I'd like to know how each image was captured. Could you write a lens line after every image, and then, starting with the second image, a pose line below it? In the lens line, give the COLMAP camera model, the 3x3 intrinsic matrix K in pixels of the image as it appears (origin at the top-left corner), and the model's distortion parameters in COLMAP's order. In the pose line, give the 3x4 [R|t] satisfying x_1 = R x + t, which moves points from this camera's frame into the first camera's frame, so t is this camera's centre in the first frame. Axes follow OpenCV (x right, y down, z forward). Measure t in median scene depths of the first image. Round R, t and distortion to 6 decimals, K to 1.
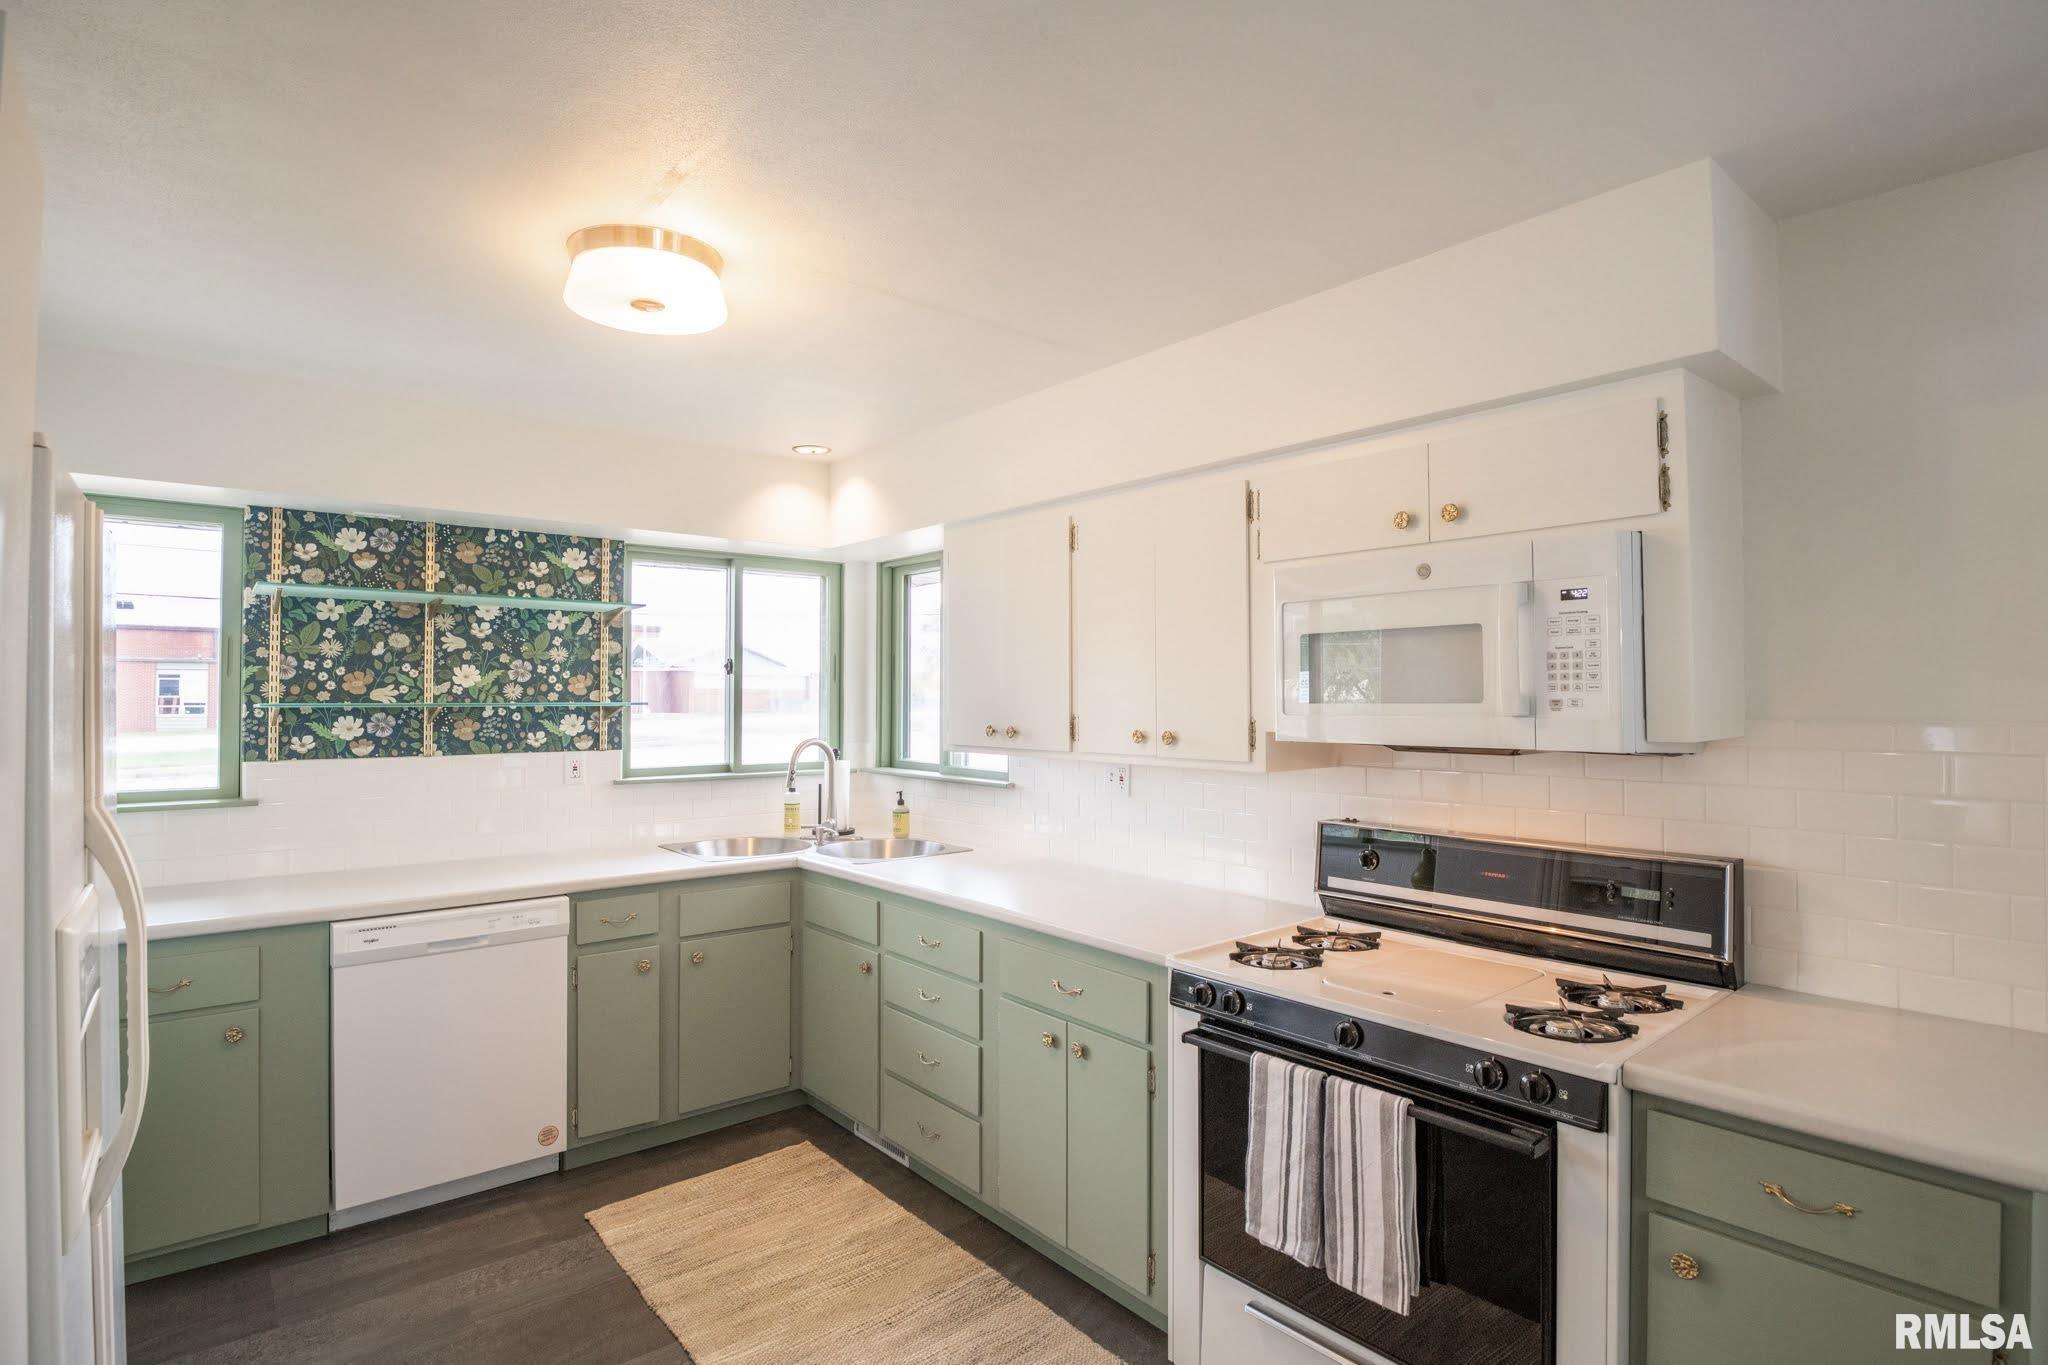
lens RADIAL K [[1006.0, 0, 1025.9], [0, 1006.0, 672.8], [0, 0, 1]] dist [-0.018574, -0.008647]
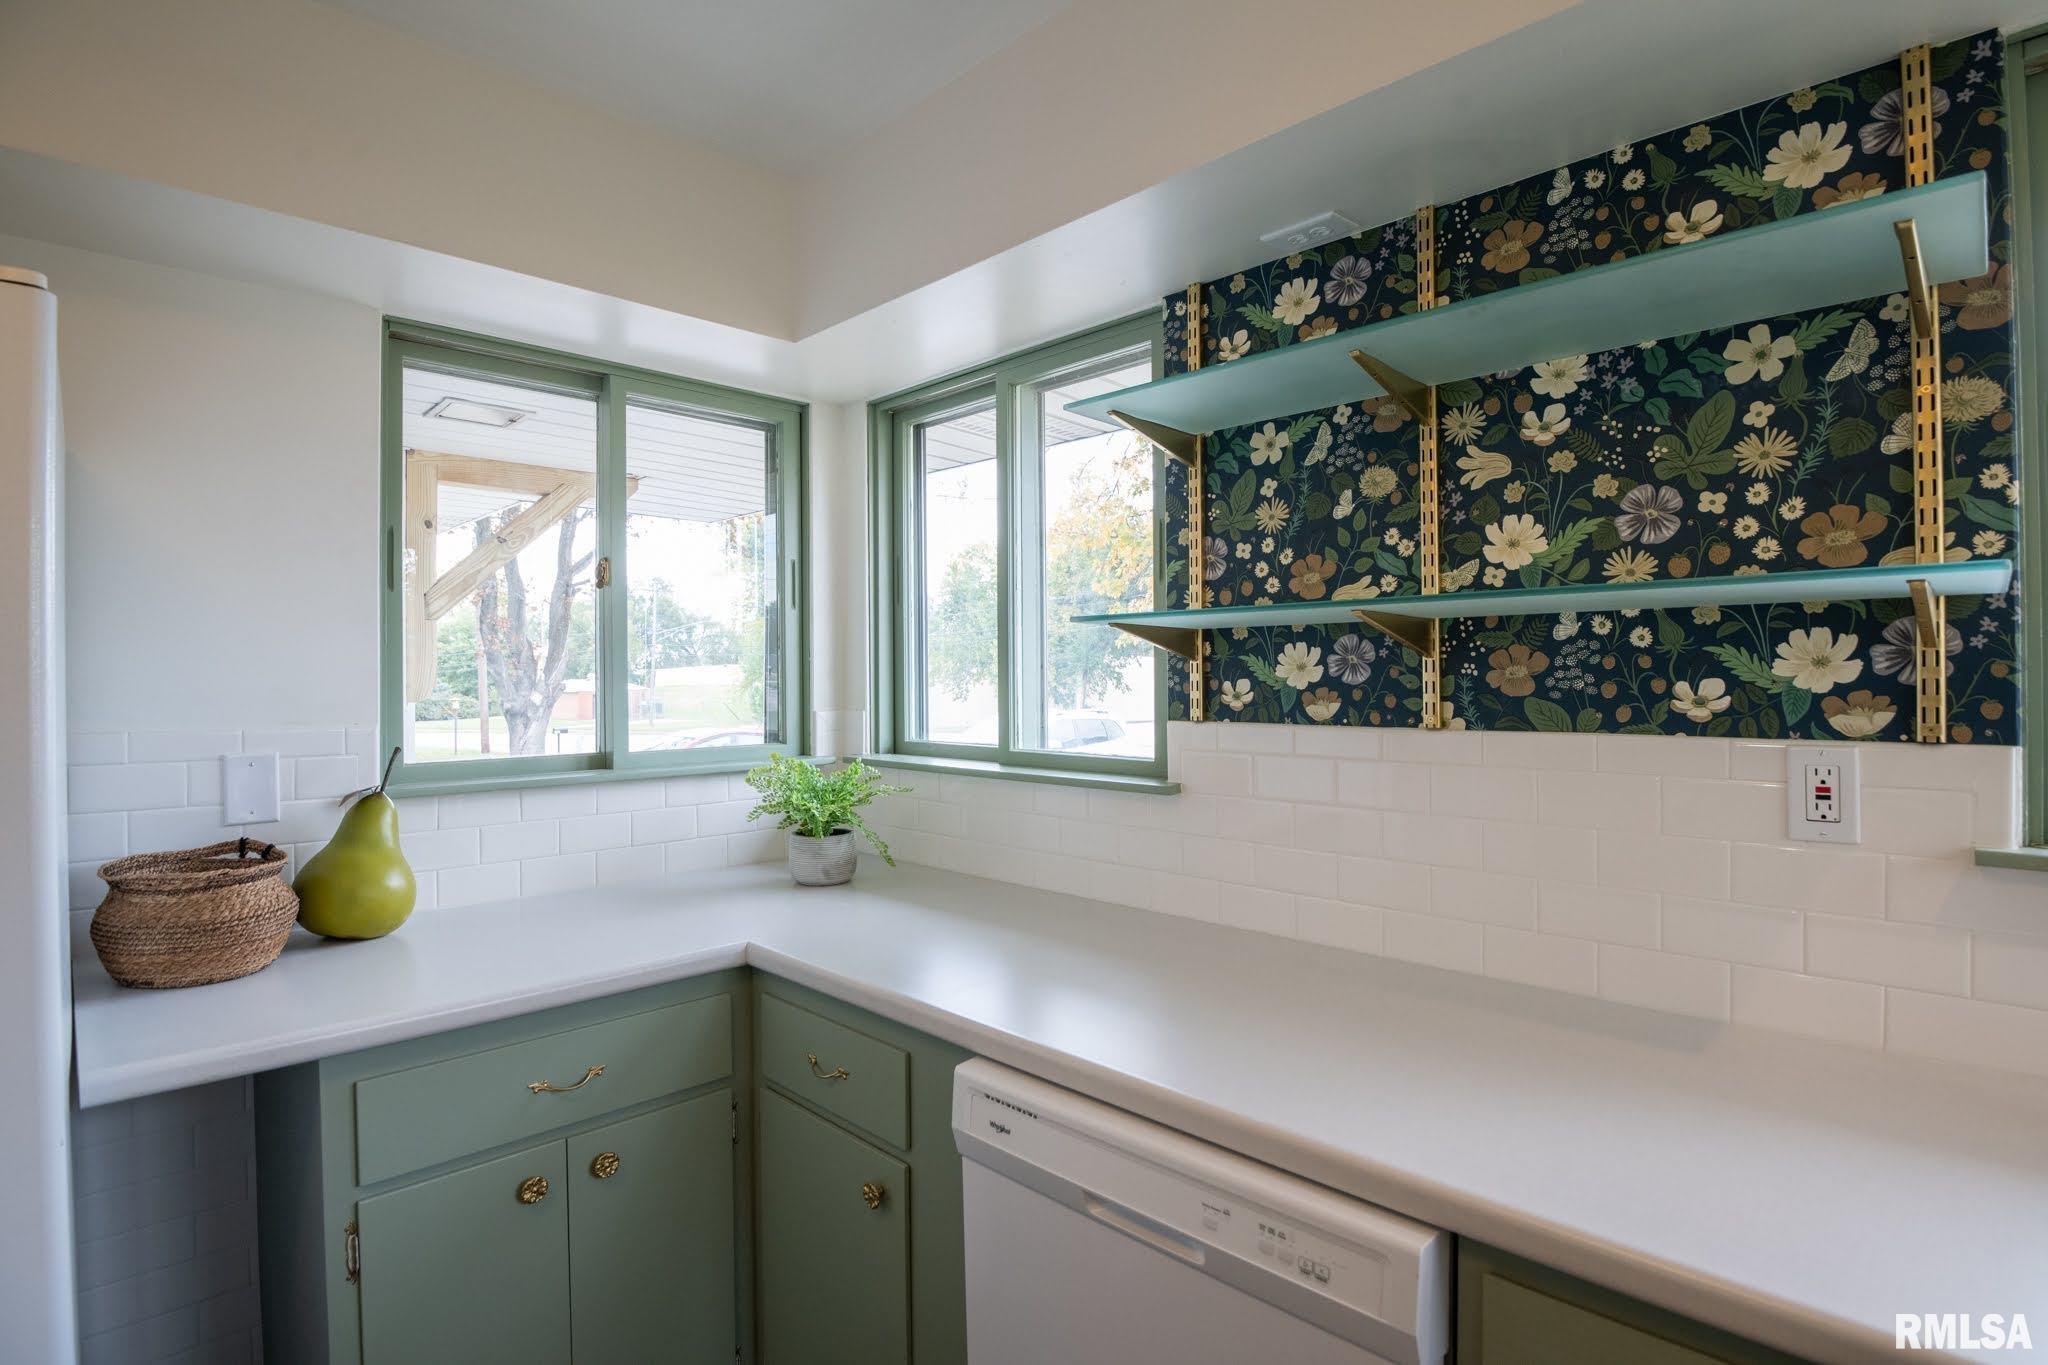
lens RADIAL K [[1006.0, 0, 1025.9], [0, 1006.0, 672.8], [0, 0, 1]] dist [-0.018574, -0.008647]
pose [[0.092079, -0.004774, -0.995740, -0.163268], [0.029614, 0.999559, -0.002054, 0.052330], [0.995311, -0.029299, 0.092180, 0.755837]]
